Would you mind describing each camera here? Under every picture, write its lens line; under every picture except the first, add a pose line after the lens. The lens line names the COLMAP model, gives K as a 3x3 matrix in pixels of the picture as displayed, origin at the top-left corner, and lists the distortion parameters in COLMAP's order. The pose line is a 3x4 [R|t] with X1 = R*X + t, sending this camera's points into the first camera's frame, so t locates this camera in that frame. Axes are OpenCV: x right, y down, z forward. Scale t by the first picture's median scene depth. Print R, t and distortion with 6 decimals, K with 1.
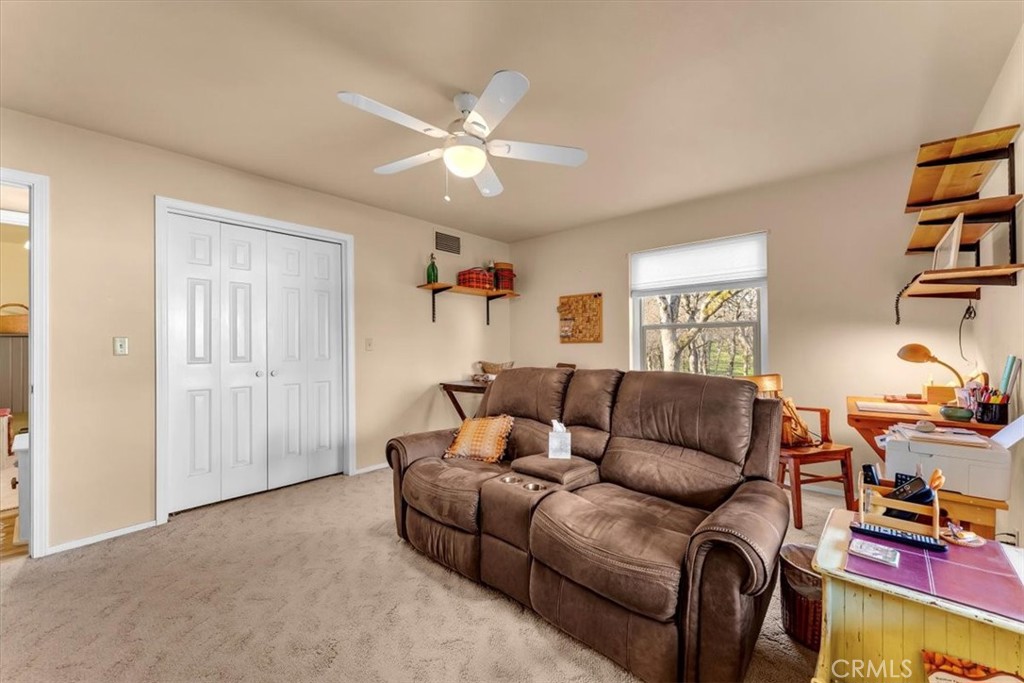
lens RADIAL K [[414.6, 0, 509.8], [0, 414.6, 338.7], [0, 0, 1]] dist [-0.003048, 0.000138]
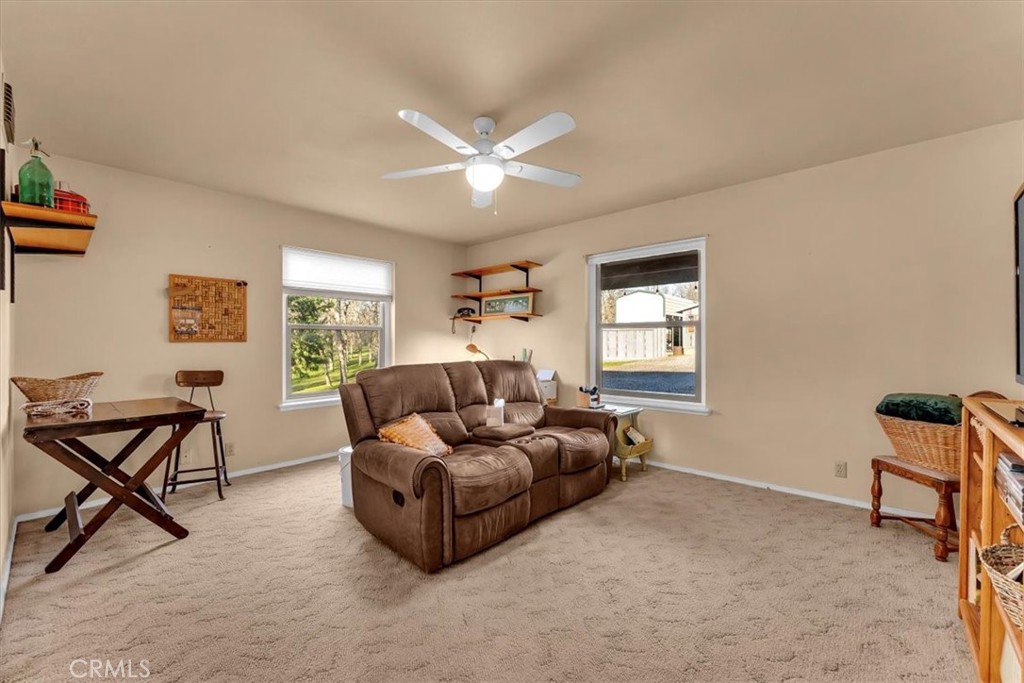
lens RADIAL K [[414.6, 0, 510.6], [0, 414.6, 349.2], [0, 0, 1]] dist [-0.003048, 0.000138]
pose [[0.006513, -0.003551, 0.999972, -0.600661], [-0.008721, 0.999955, 0.003608, 0.016606], [-0.999941, -0.008744, 0.006482, 0.463996]]
